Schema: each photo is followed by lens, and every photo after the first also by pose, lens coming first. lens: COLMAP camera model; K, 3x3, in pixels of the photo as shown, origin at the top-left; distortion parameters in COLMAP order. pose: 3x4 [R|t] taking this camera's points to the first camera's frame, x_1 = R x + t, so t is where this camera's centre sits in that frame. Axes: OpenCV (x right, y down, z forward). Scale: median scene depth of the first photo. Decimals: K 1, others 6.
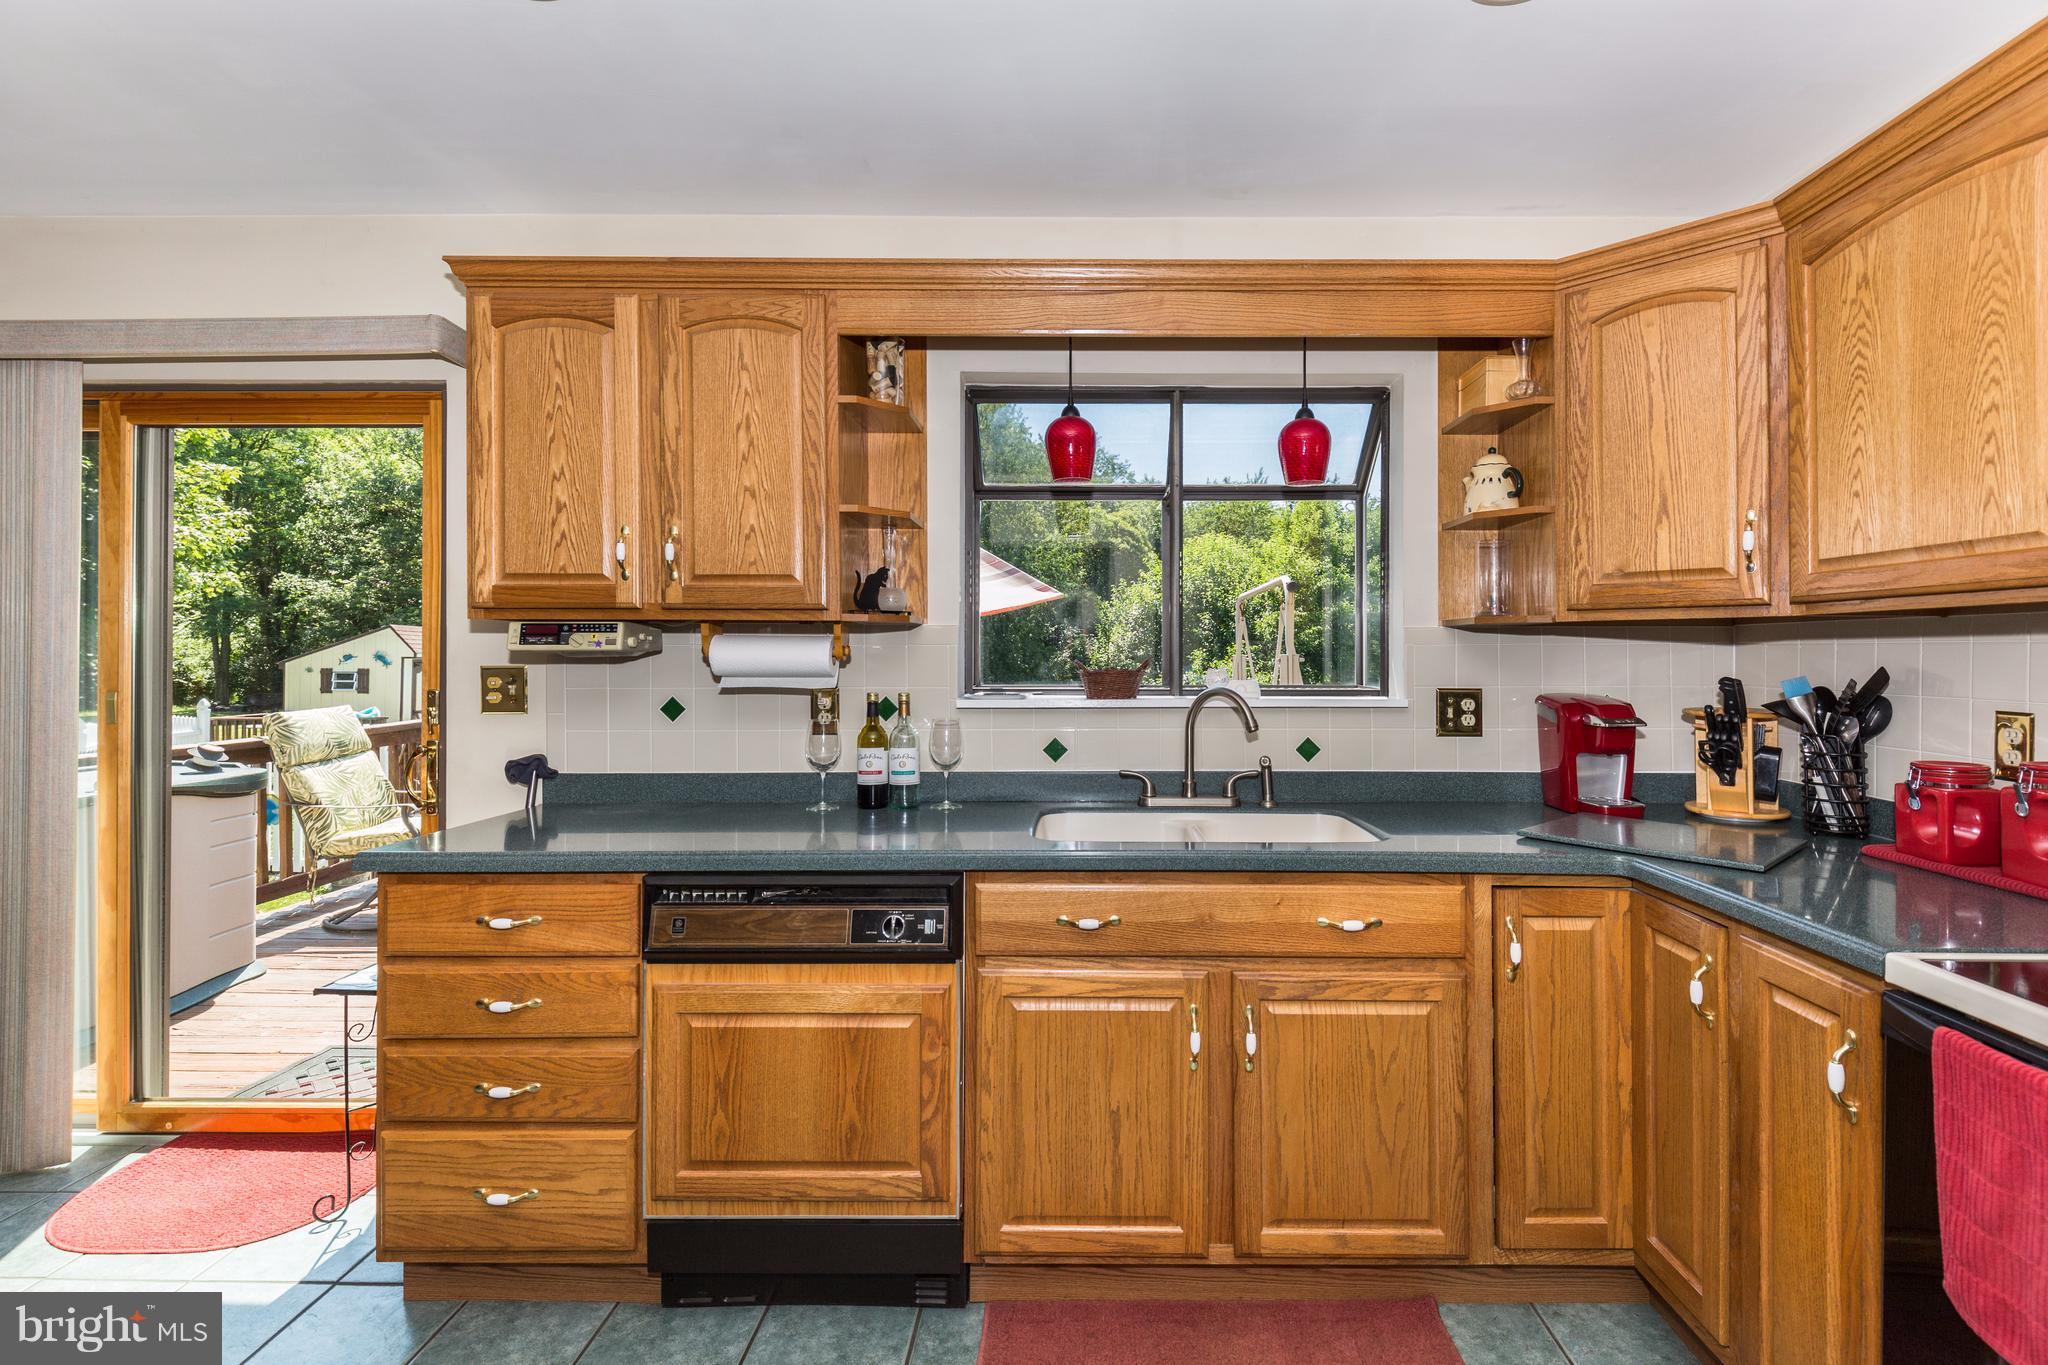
lens RADIAL K [[951.1, 0, 1088.7], [0, 951.1, 642.8], [0, 0, 1]] dist [0.035192, -0.033845]
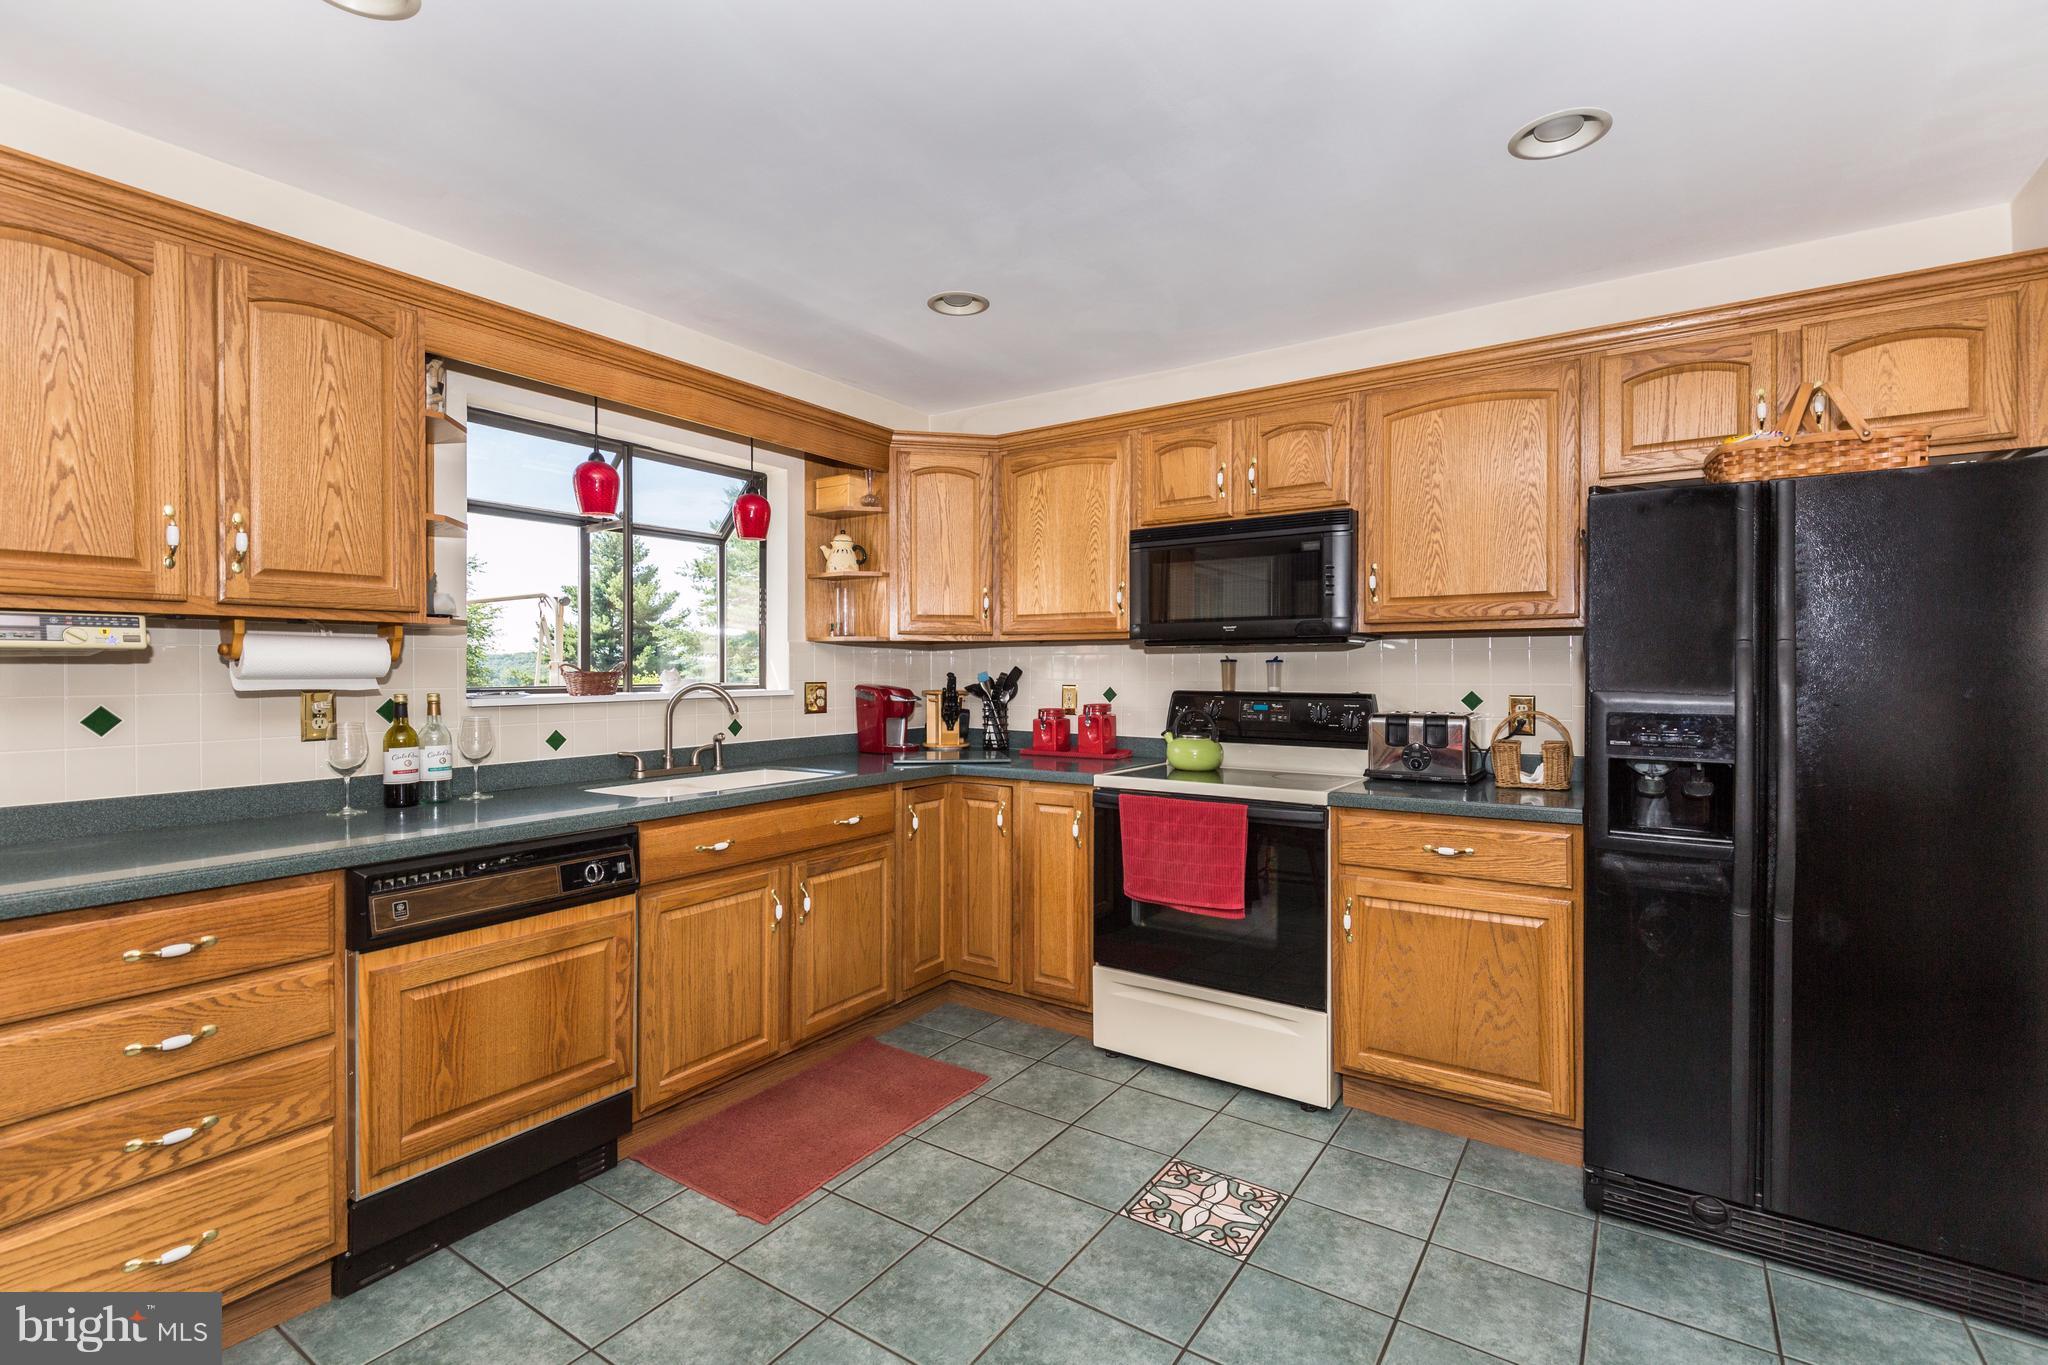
lens RADIAL K [[932.5, 0, 1033.3], [0, 932.5, 663.2], [0, 0, 1]] dist [0.001629, -0.010438]
pose [[0.543270, 0.003165, 0.839552, -0.883343], [-0.009980, 0.999947, 0.002689, 0.012620], [-0.839499, -0.009840, 0.543273, -0.139392]]
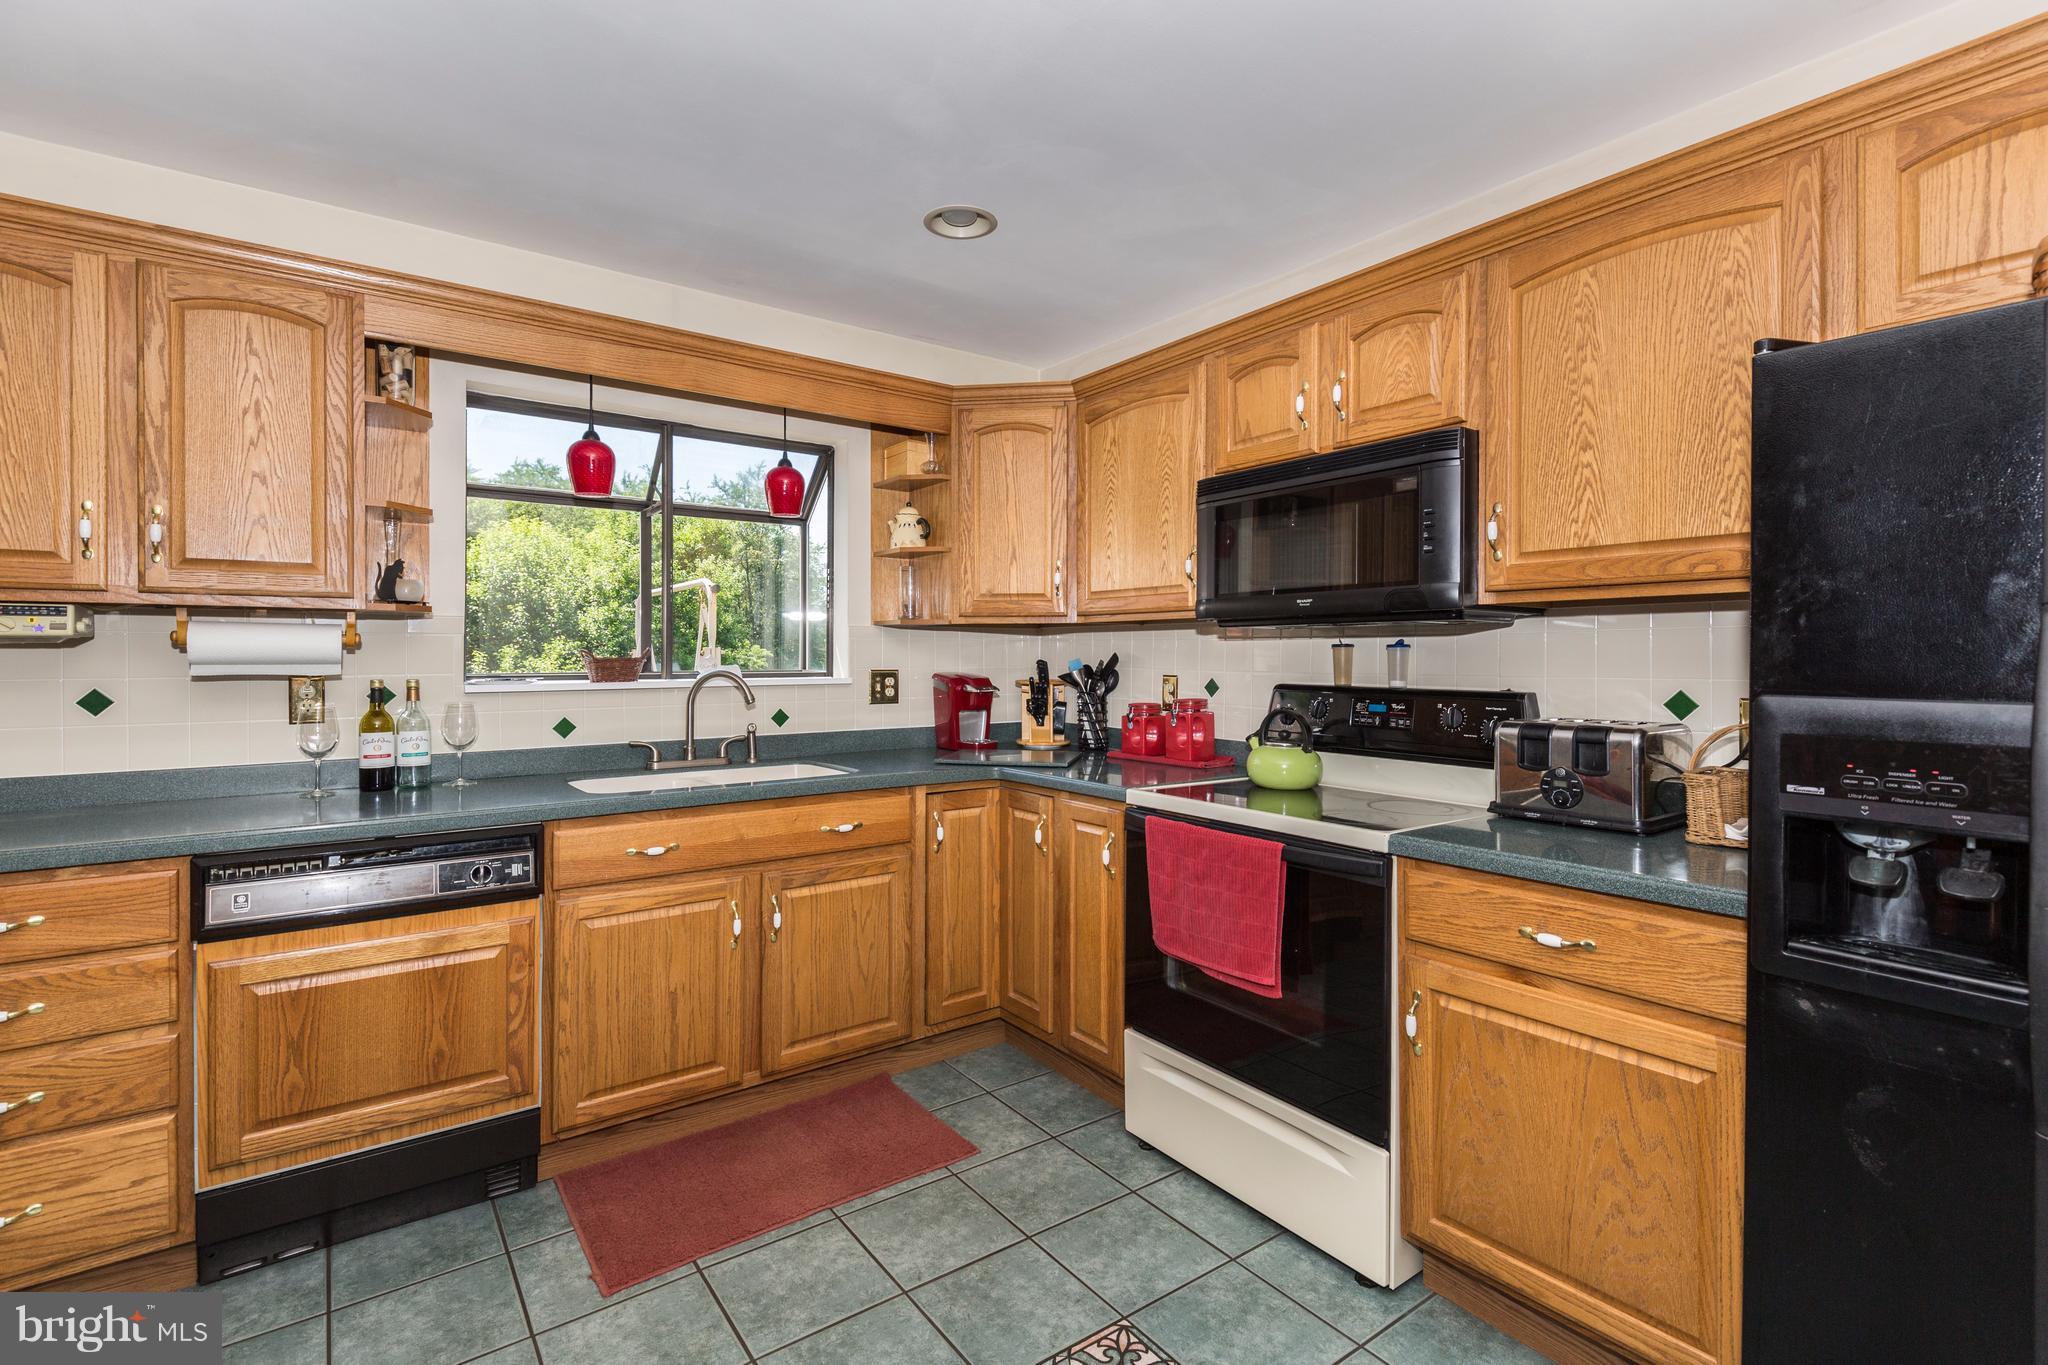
lens RADIAL K [[942.2, 0, 1046.4], [0, 942.2, 647.4], [0, 0, 1]] dist [-0.000767, -0.006001]
pose [[0.796381, 0.003789, 0.604784, -0.337578], [-0.007719, 0.999963, 0.003899, 0.009889], [-0.604747, -0.007773, 0.796380, -0.320665]]
